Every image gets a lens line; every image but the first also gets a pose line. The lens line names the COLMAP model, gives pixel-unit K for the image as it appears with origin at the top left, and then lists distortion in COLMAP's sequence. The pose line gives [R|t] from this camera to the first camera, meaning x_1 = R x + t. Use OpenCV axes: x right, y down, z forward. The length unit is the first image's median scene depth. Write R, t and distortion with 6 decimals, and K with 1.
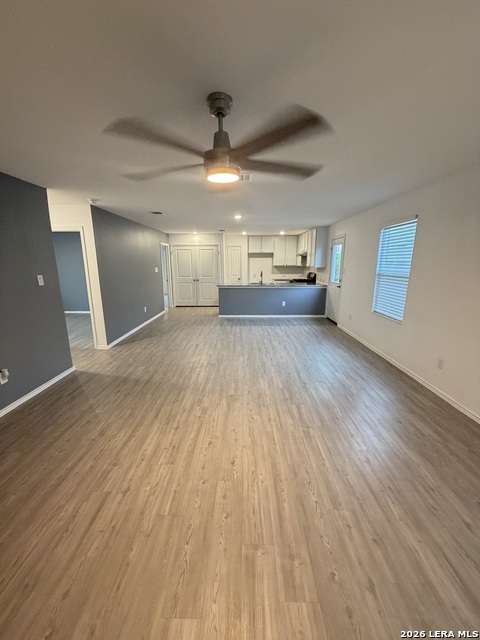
lens RADIAL K [[255.5, 0, 239.1], [0, 255.5, 318.8], [0, 0, 1]] dist [-0.000168, 0.000039]
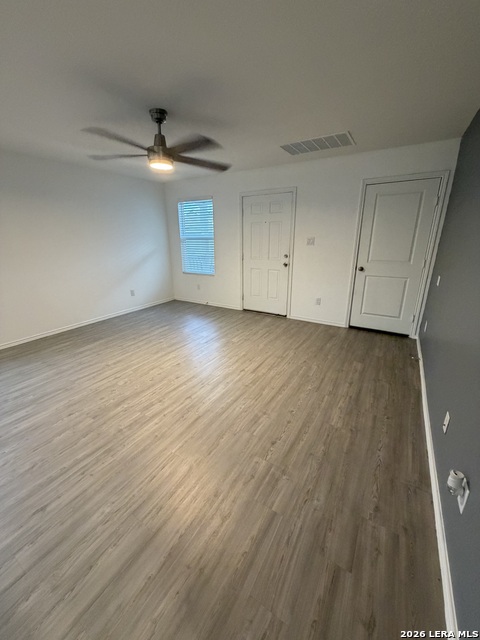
lens RADIAL K [[255.5, 0, 239.1], [0, 255.5, 318.8], [0, 0, 1]] dist [-0.000168, 0.000039]
pose [[-0.859749, -0.147872, 0.488841, -0.764415], [0.122553, 0.869467, 0.478548, -0.257020], [-0.495795, 0.471340, -0.729401, 1.333792]]
